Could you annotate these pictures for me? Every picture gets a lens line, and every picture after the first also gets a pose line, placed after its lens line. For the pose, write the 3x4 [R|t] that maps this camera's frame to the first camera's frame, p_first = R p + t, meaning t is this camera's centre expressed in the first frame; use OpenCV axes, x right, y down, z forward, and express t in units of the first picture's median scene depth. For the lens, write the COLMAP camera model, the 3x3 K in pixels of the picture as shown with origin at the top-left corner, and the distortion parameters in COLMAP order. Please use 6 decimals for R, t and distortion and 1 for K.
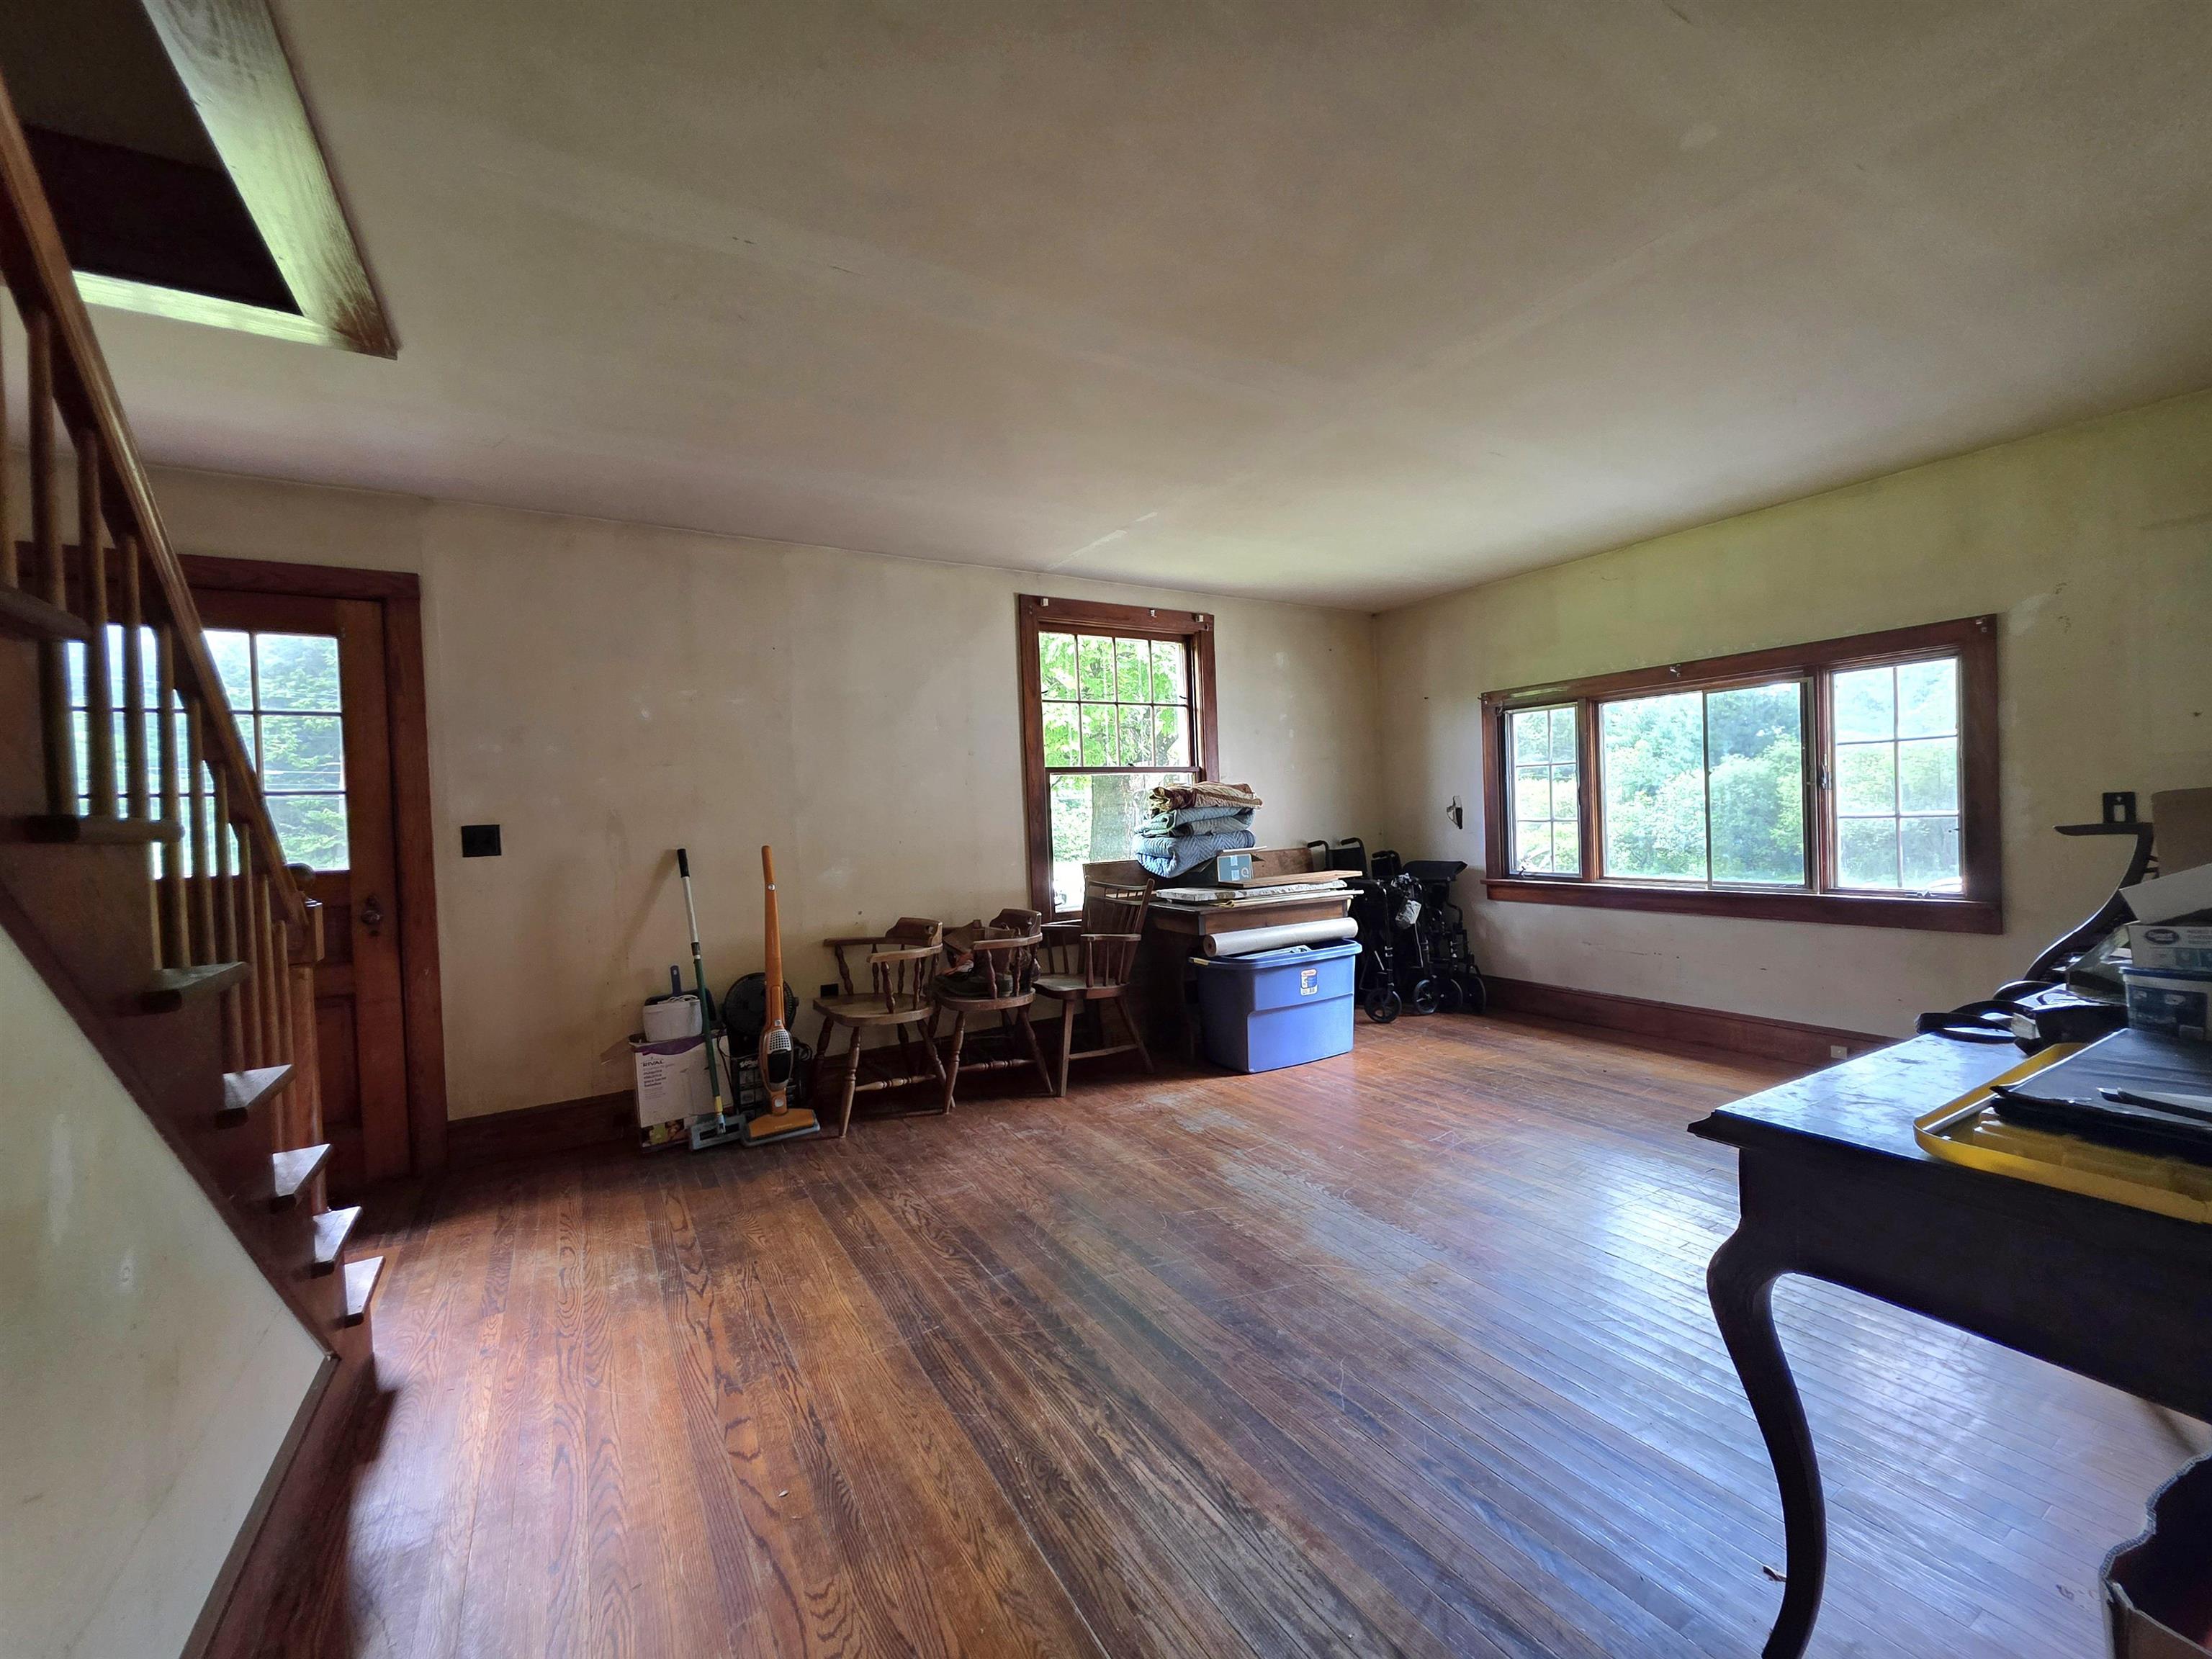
lens RADIAL K [[888.0, 0, 1108.6], [0, 888.0, 828.8], [0, 0, 1]] dist [0.001191, -0.001191]
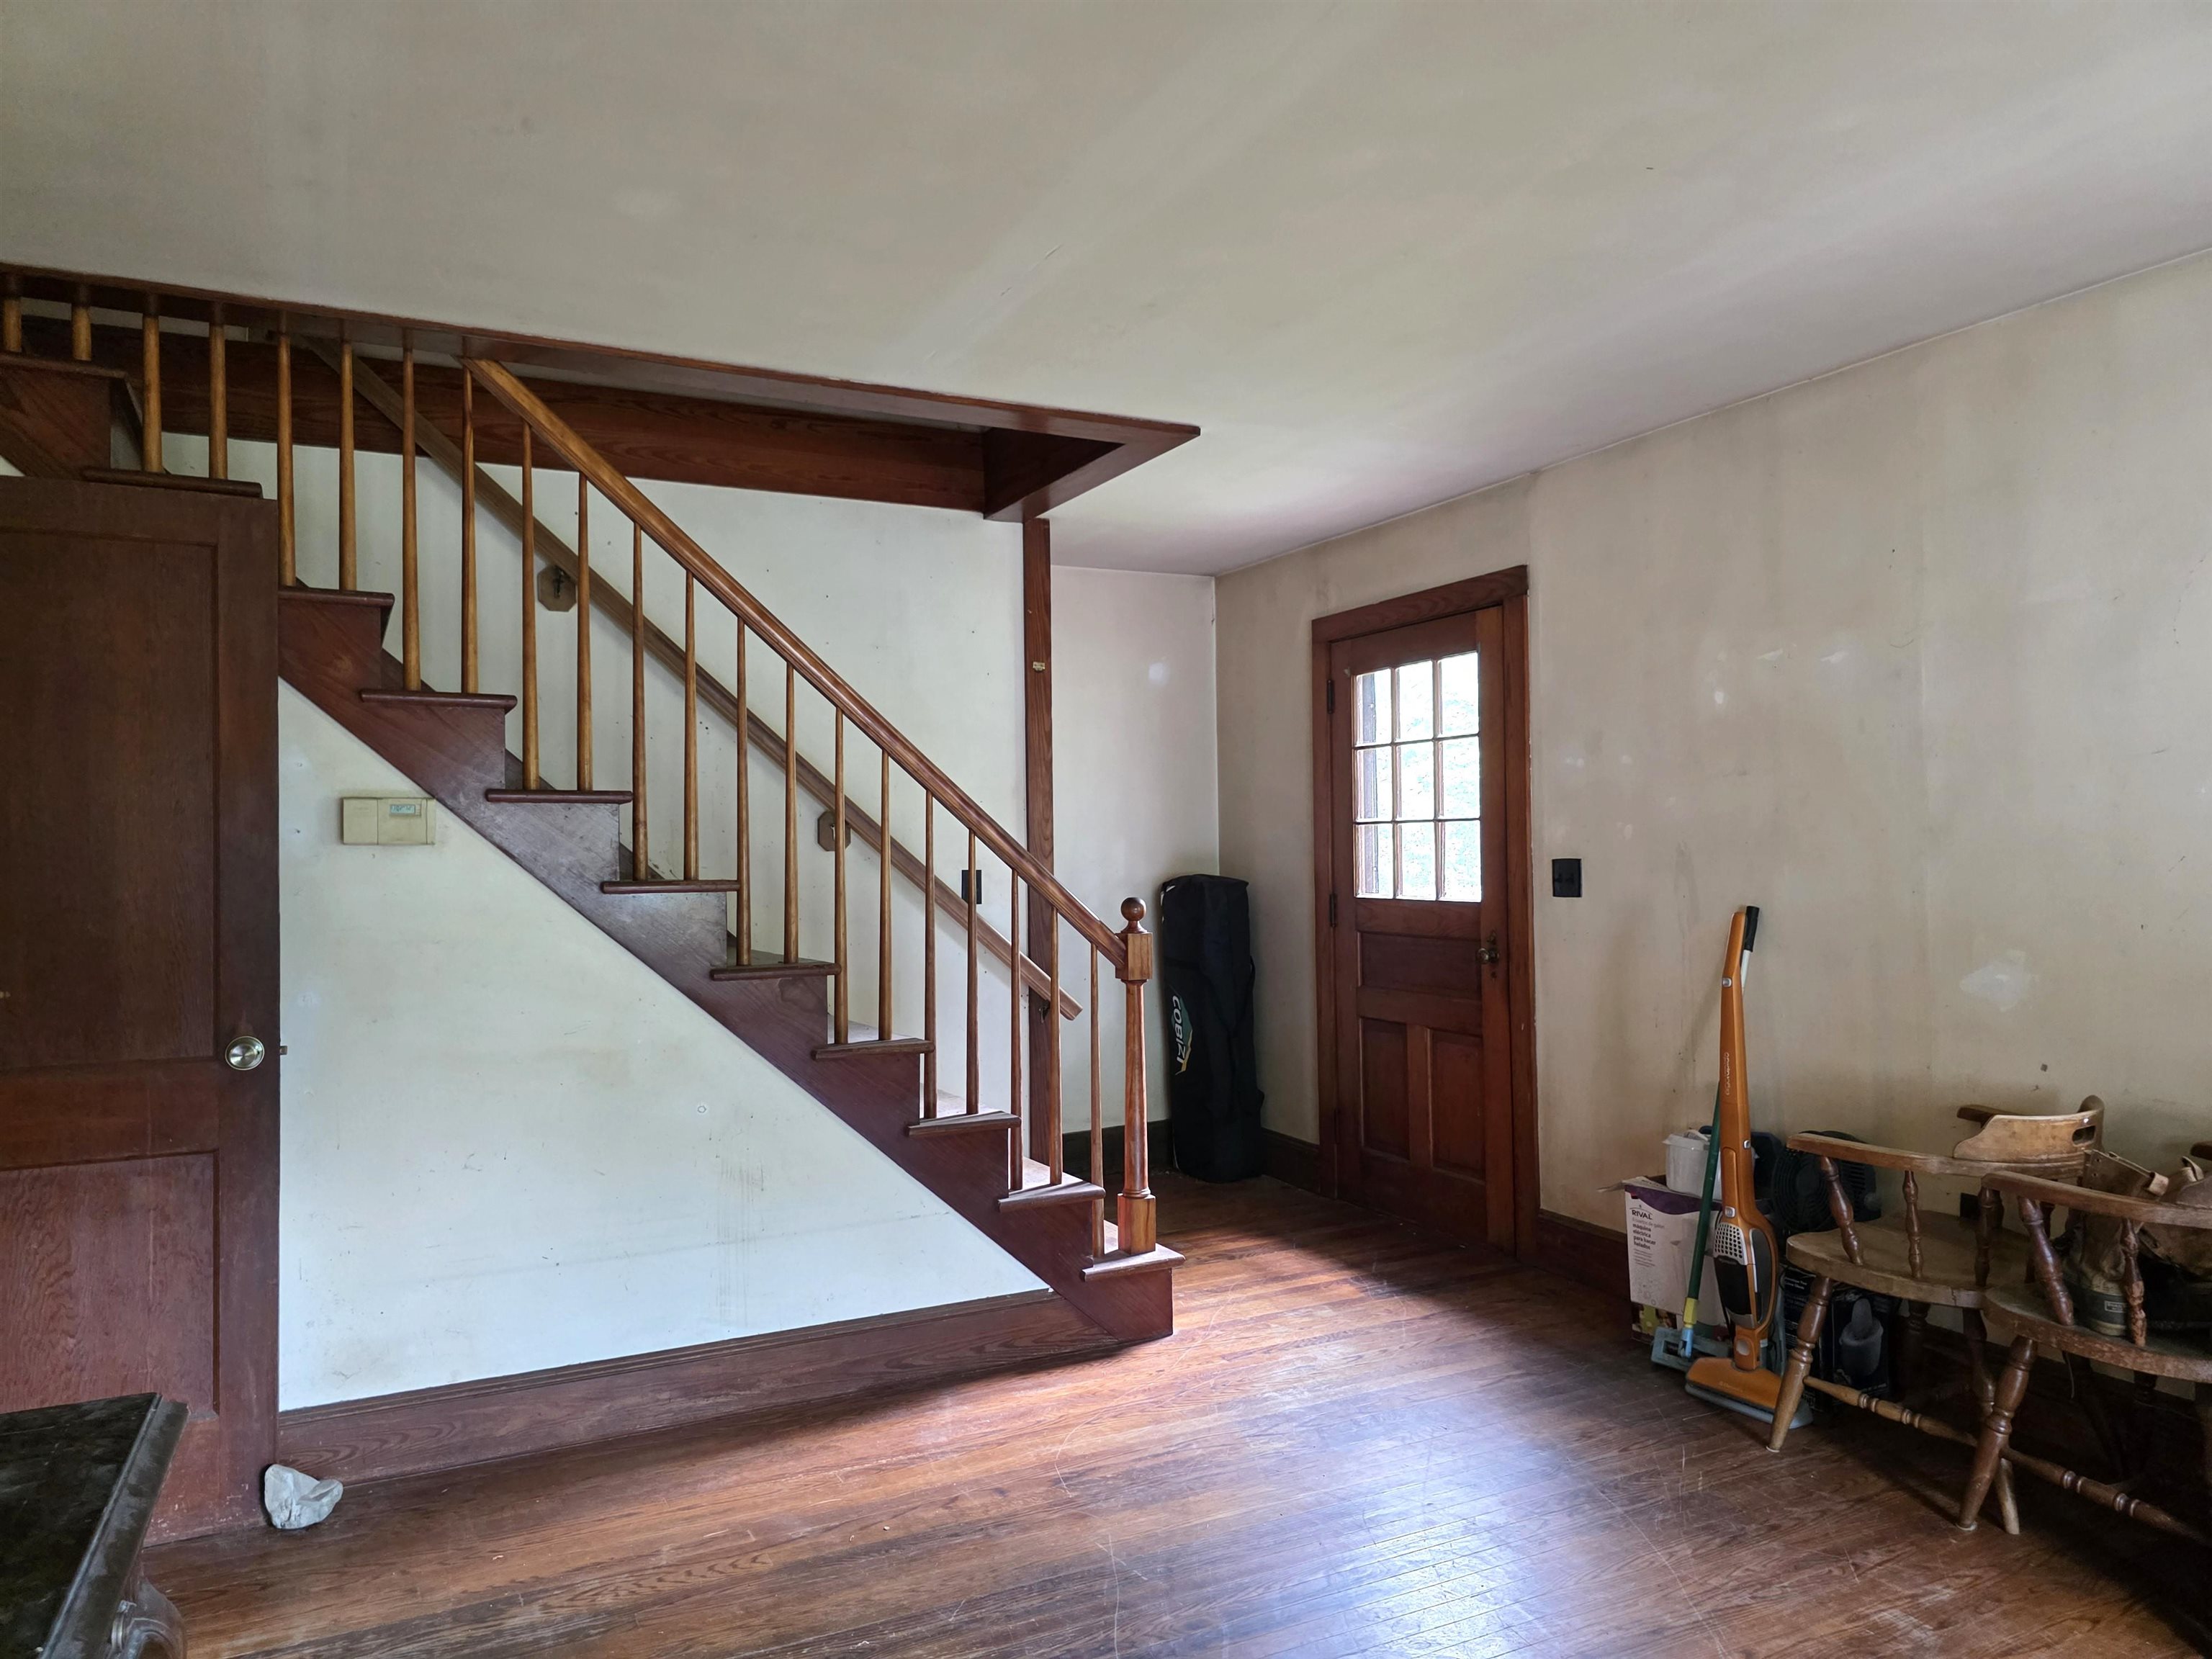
lens RADIAL K [[1474.9, 0, 1105.7], [0, 1474.9, 832.4], [0, 0, 1]] dist [0.059788, -0.054295]
pose [[-0.067616, 0.027948, -0.997320, 0.727512], [-0.001441, 0.999604, 0.028110, -0.070711], [0.997710, 0.003338, -0.067549, 0.731719]]
